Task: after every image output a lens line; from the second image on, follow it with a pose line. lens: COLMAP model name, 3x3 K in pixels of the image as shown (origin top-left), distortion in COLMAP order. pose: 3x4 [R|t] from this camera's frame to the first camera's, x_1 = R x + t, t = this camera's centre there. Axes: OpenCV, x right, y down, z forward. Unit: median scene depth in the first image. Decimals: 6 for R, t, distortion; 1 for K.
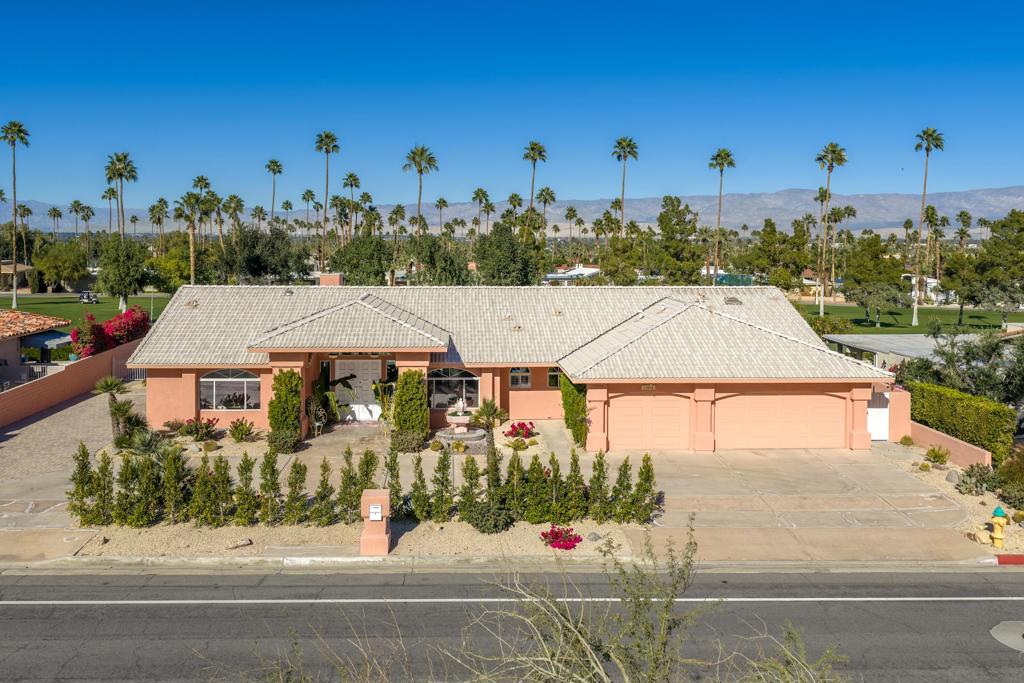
lens RADIAL K [[818.8, 0, 521.7], [0, 818.8, 331.9], [0, 0, 1]] dist [0.010942, -0.017753]
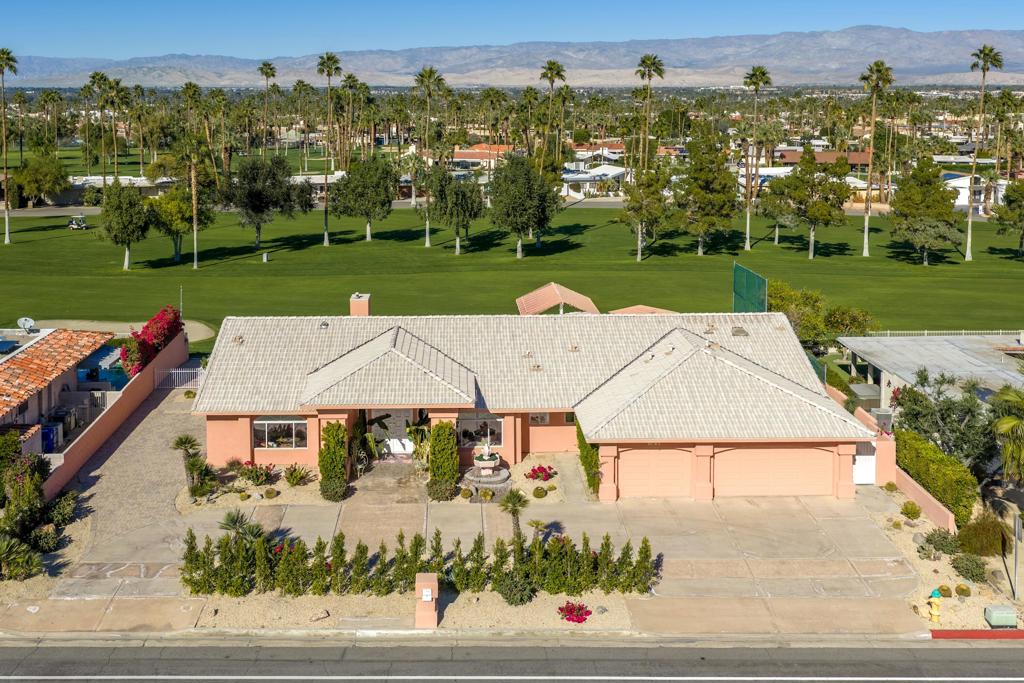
lens RADIAL K [[818.8, 0, 501.3], [0, 818.8, 350.4], [0, 0, 1]] dist [0.010942, -0.017753]
pose [[0.998877, -0.006414, -0.046952, -0.001553], [0.008477, 0.999001, 0.043877, -0.177171], [0.046624, -0.044225, 0.997933, -0.202024]]
